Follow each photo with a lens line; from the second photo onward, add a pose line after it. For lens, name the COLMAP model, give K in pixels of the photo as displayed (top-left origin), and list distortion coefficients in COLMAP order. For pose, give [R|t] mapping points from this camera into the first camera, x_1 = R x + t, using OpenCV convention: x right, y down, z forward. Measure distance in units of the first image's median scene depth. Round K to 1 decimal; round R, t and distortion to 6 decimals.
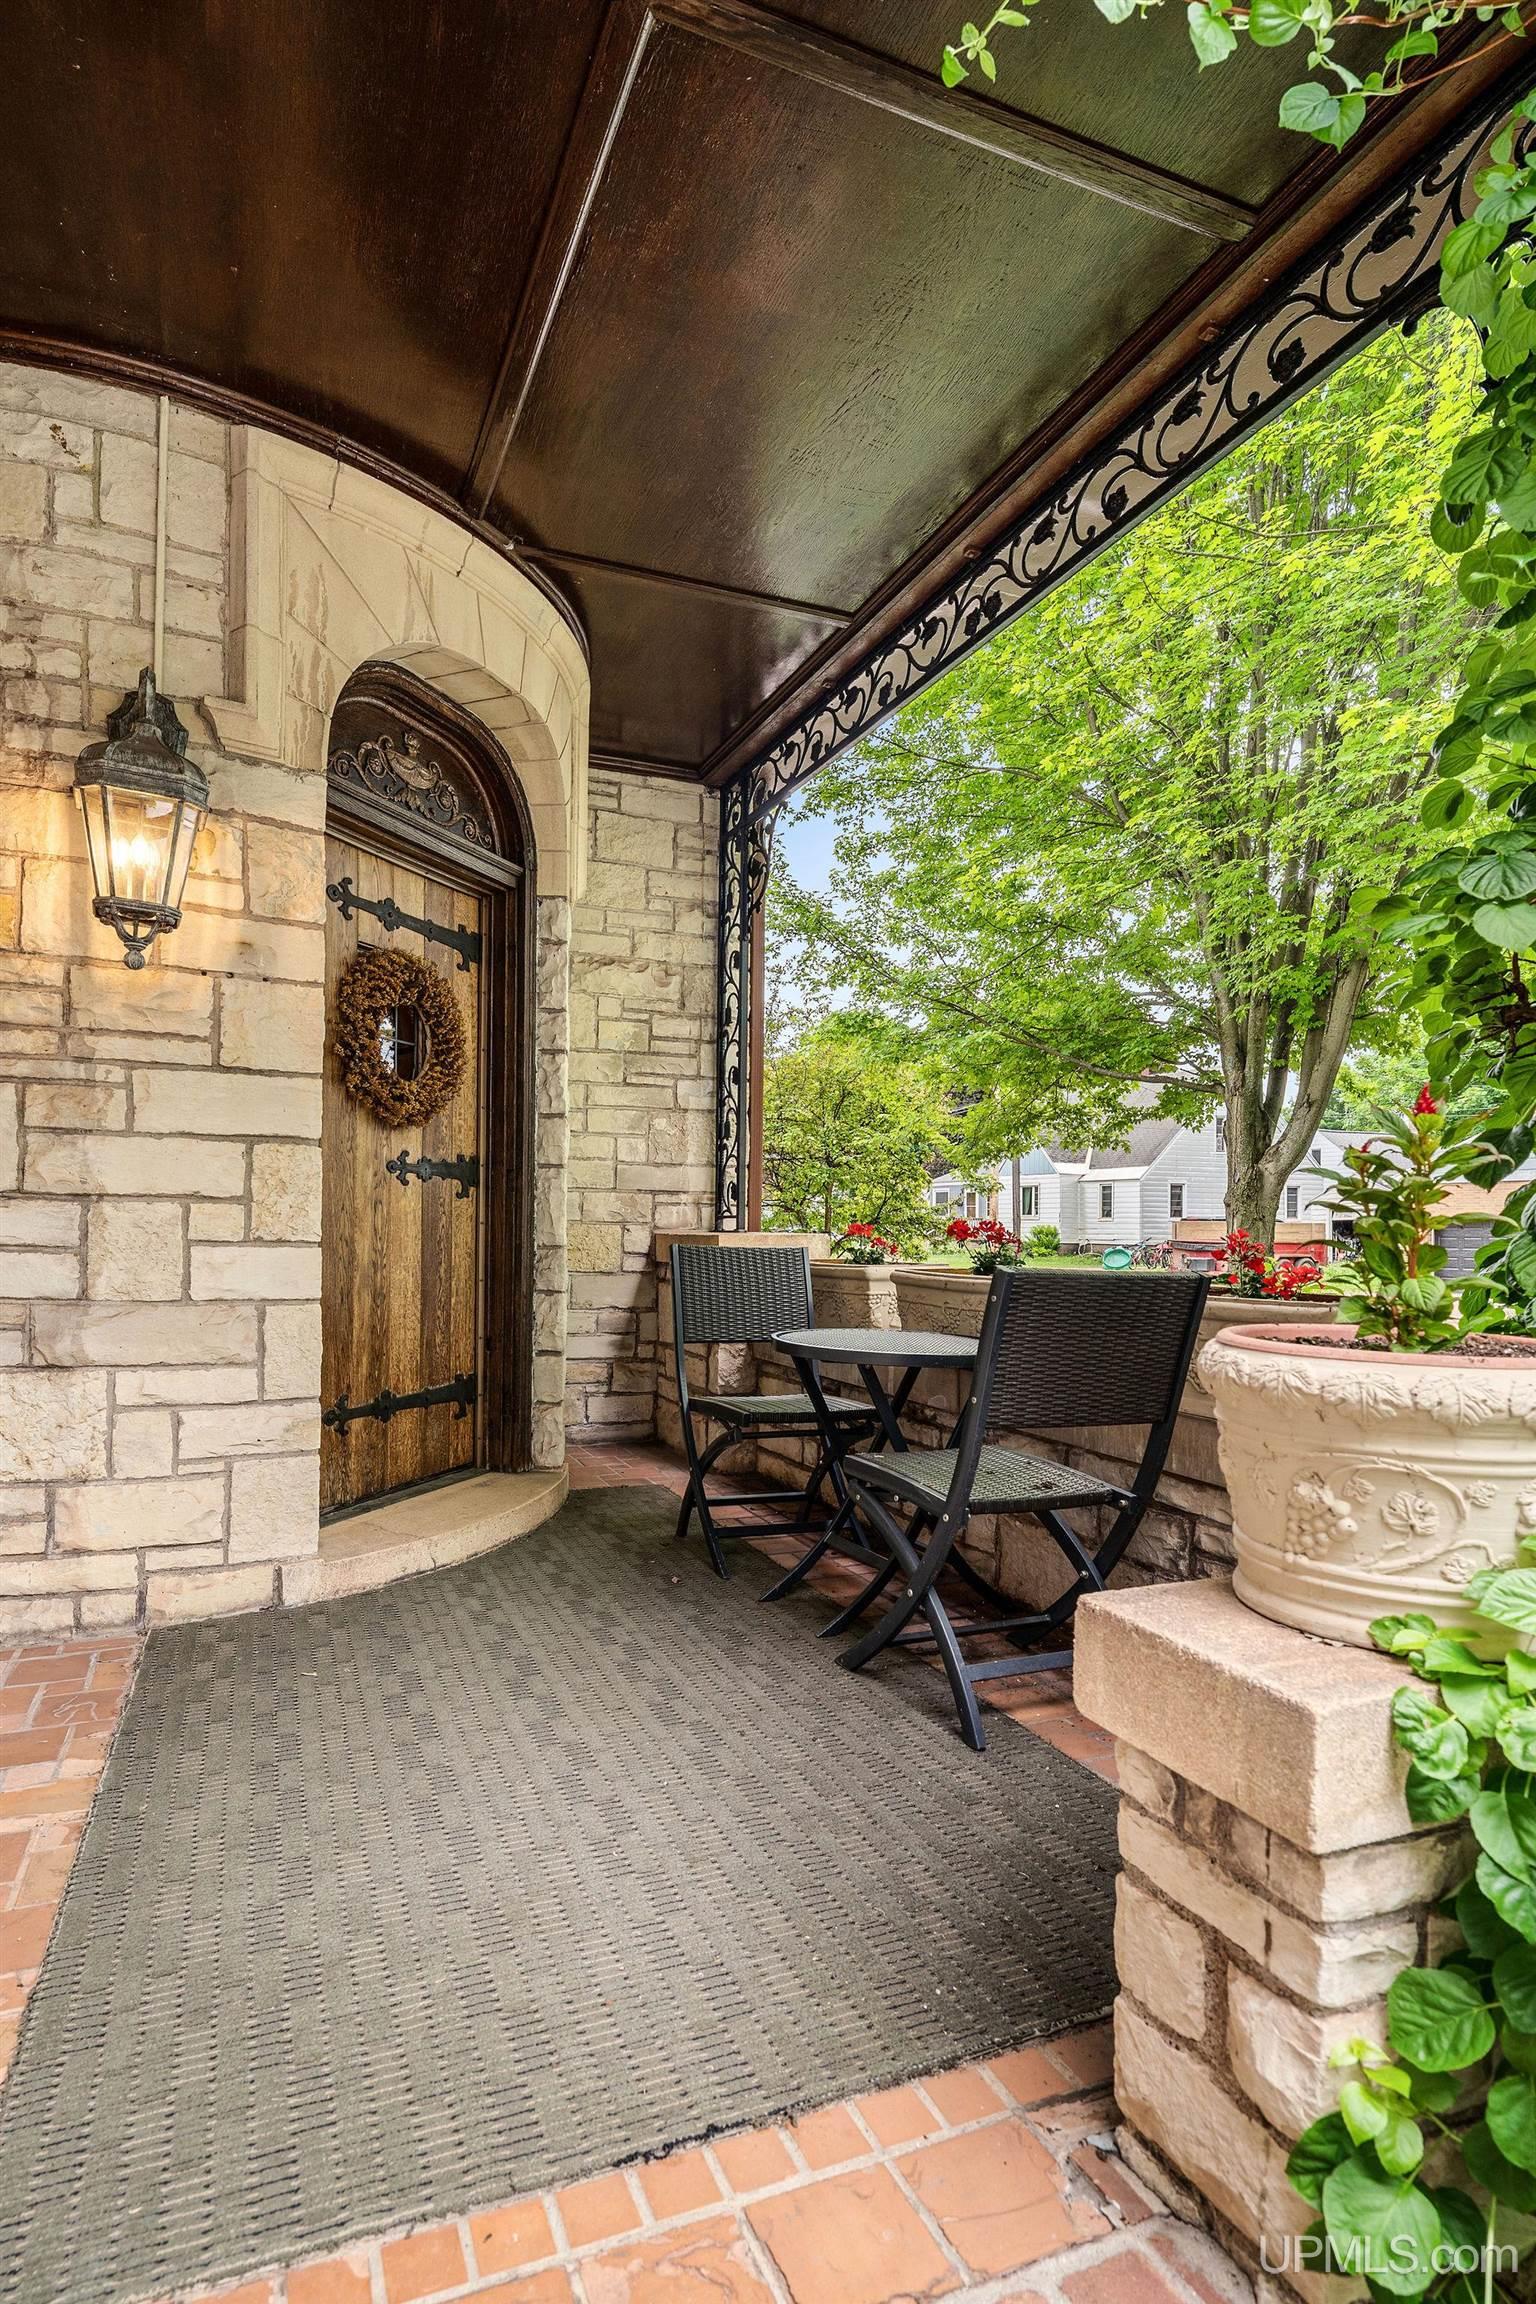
lens RADIAL K [[1071.3, 0, 768.0], [0, 1071.3, 1152.0], [0, 0, 1]] dist [0.000763, 0.000054]
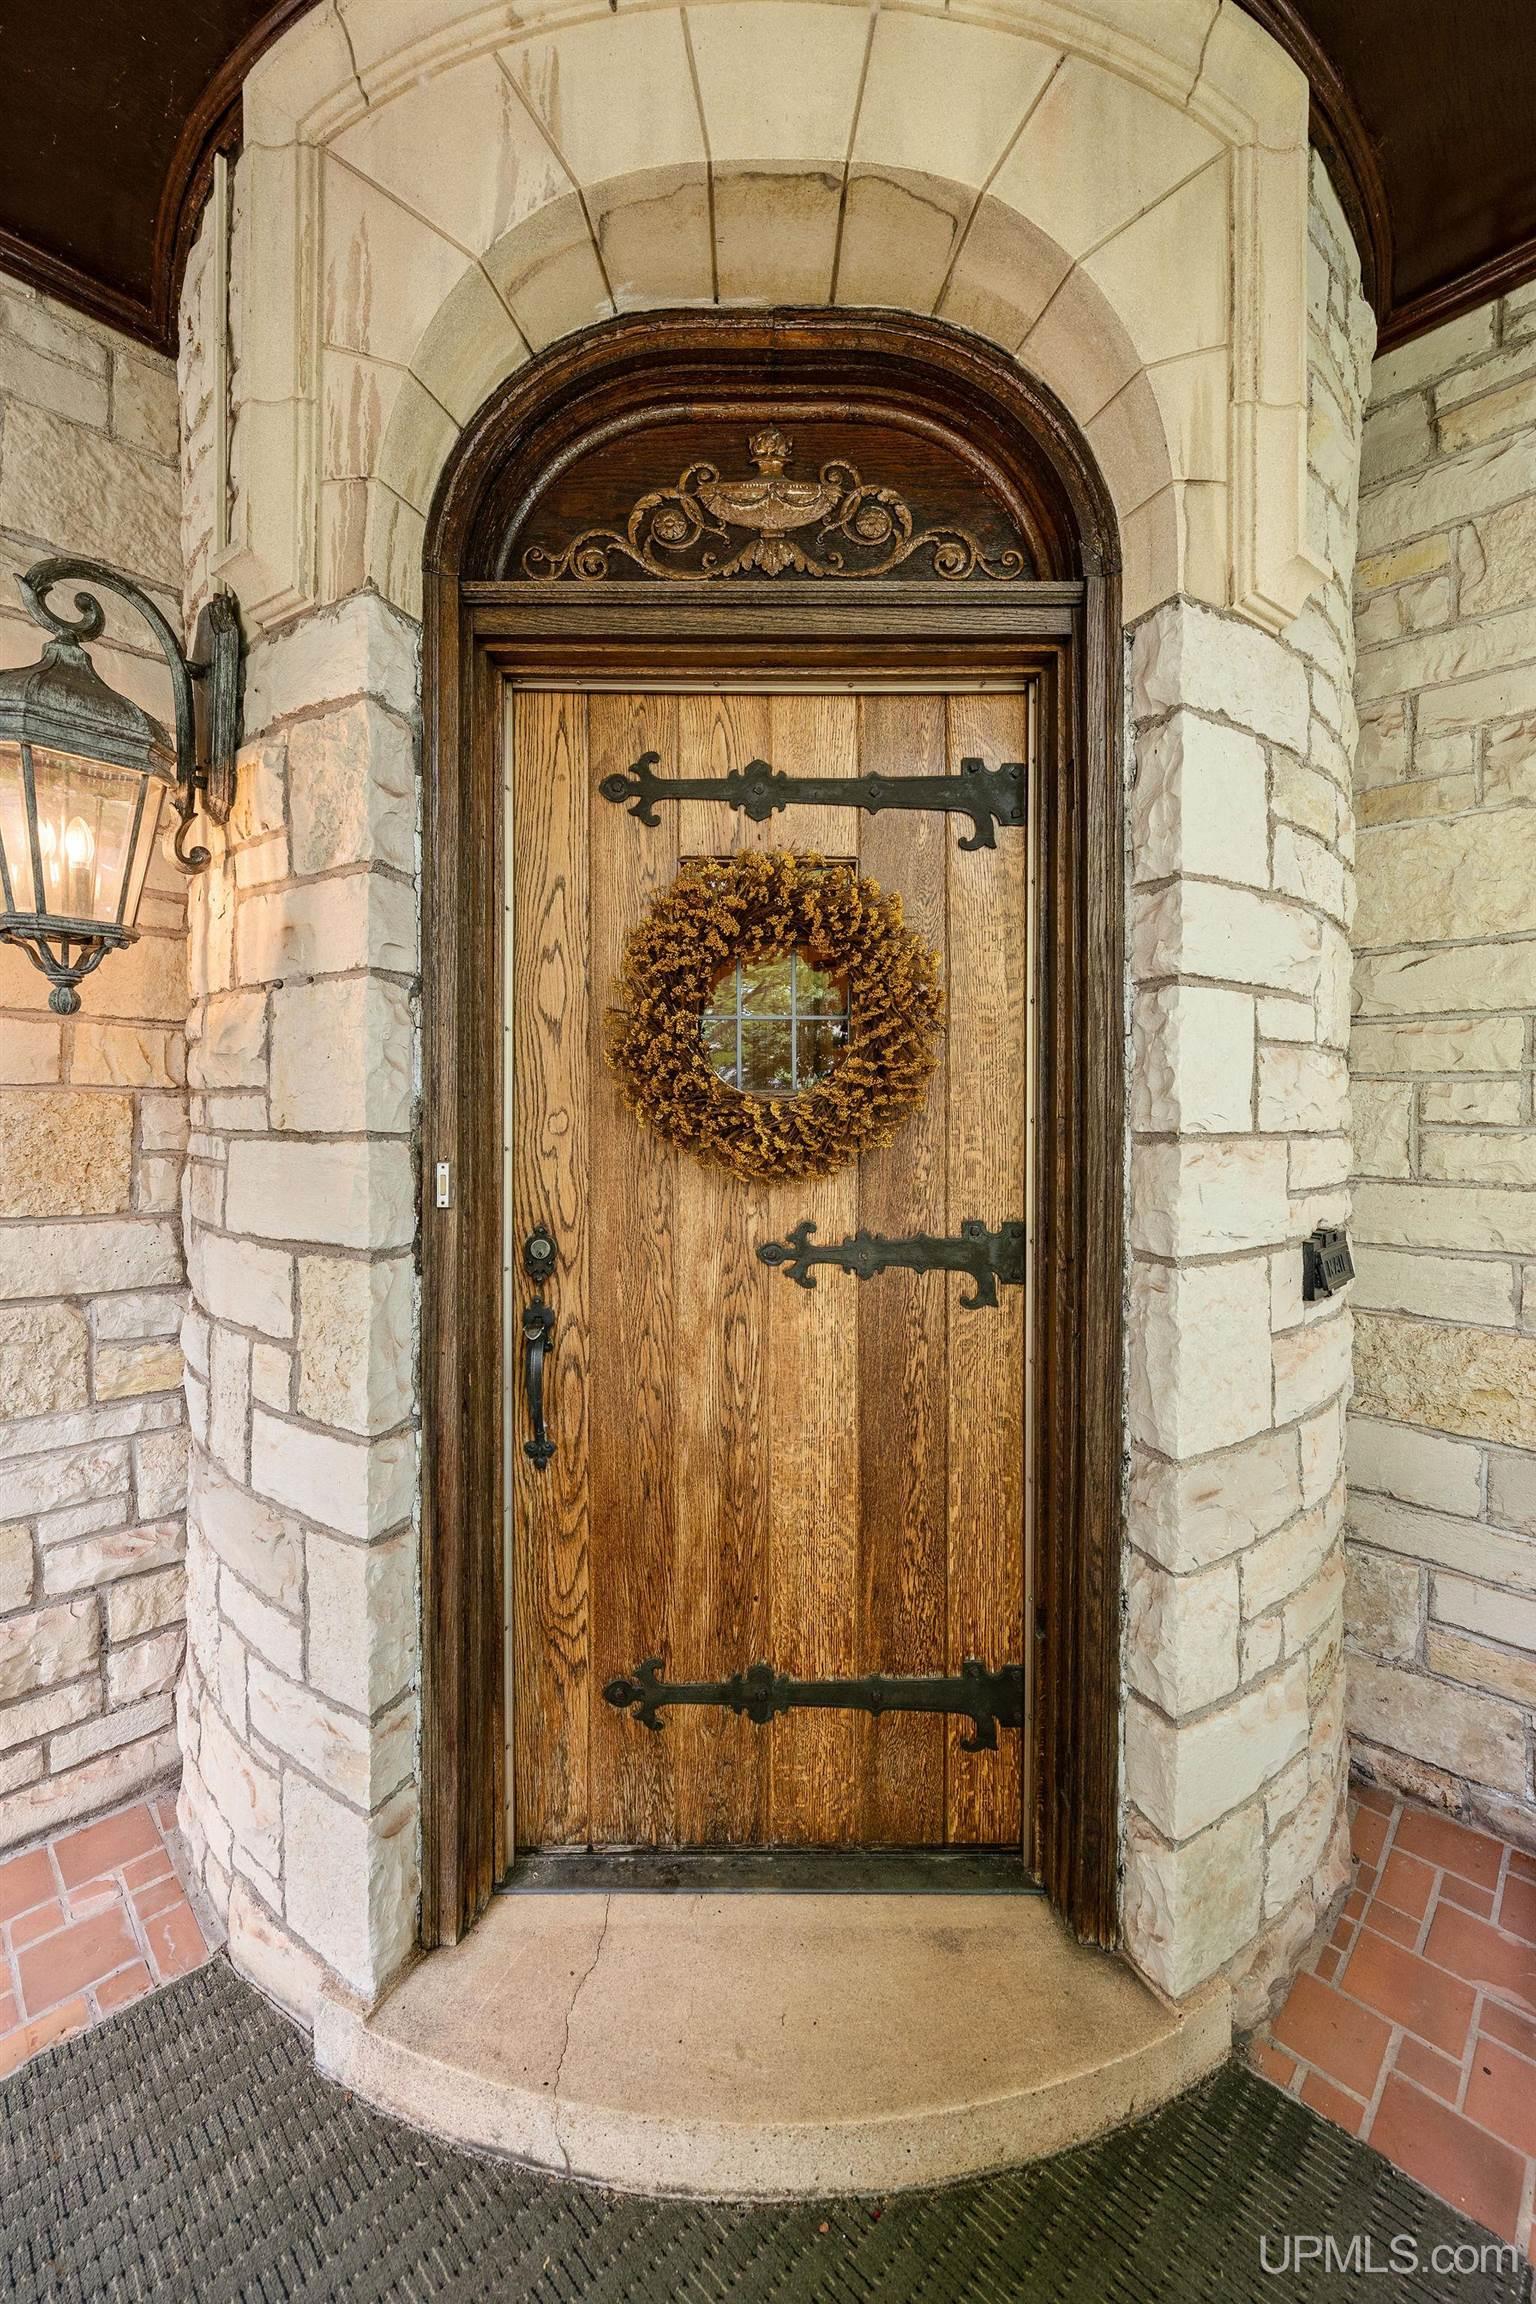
lens RADIAL K [[943.4, 0, 766.0], [0, 943.4, 1113.7], [0, 0, 1]] dist [-0.003721, -0.000307]
pose [[0.380487, -0.012033, -0.924708, 0.088377], [0.052507, 0.998583, 0.008610, -0.059572], [0.923294, -0.051829, 0.380580, 0.791776]]
